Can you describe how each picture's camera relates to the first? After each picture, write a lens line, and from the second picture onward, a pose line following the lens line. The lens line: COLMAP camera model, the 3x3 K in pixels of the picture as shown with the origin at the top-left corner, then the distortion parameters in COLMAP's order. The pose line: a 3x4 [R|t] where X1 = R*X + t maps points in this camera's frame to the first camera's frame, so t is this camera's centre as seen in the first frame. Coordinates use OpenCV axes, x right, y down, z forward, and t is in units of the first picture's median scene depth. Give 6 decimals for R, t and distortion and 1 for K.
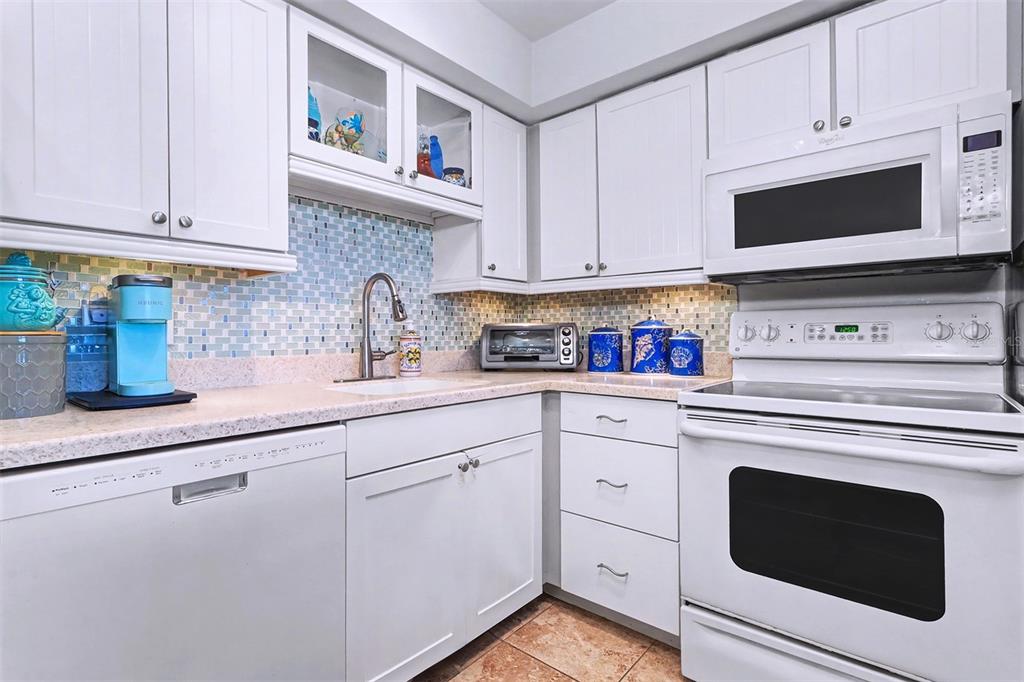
lens RADIAL K [[495.0, 0, 531.0], [0, 495.0, 340.9], [0, 0, 1]] dist [0.053973, -0.000042]
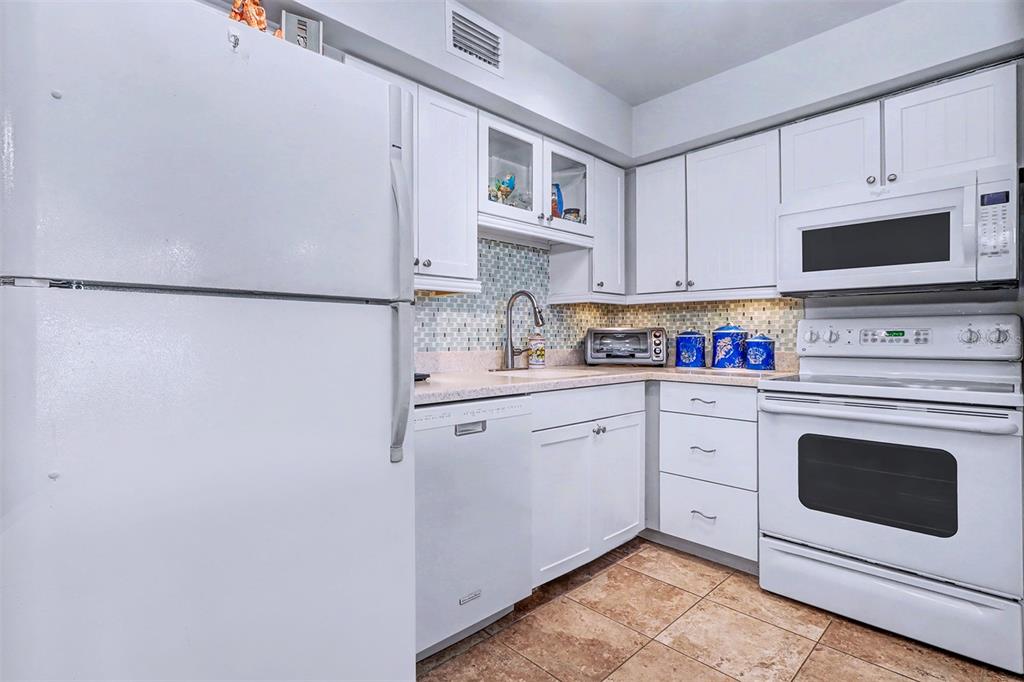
lens RADIAL K [[495.0, 0, 531.0], [0, 495.0, 340.9], [0, 0, 1]] dist [0.053973, -0.000042]
pose [[0.995386, 0.006235, -0.095750, -0.148223], [-0.006616, 0.999971, -0.003654, 0.004233], [0.095725, 0.004271, 0.995399, -0.323962]]
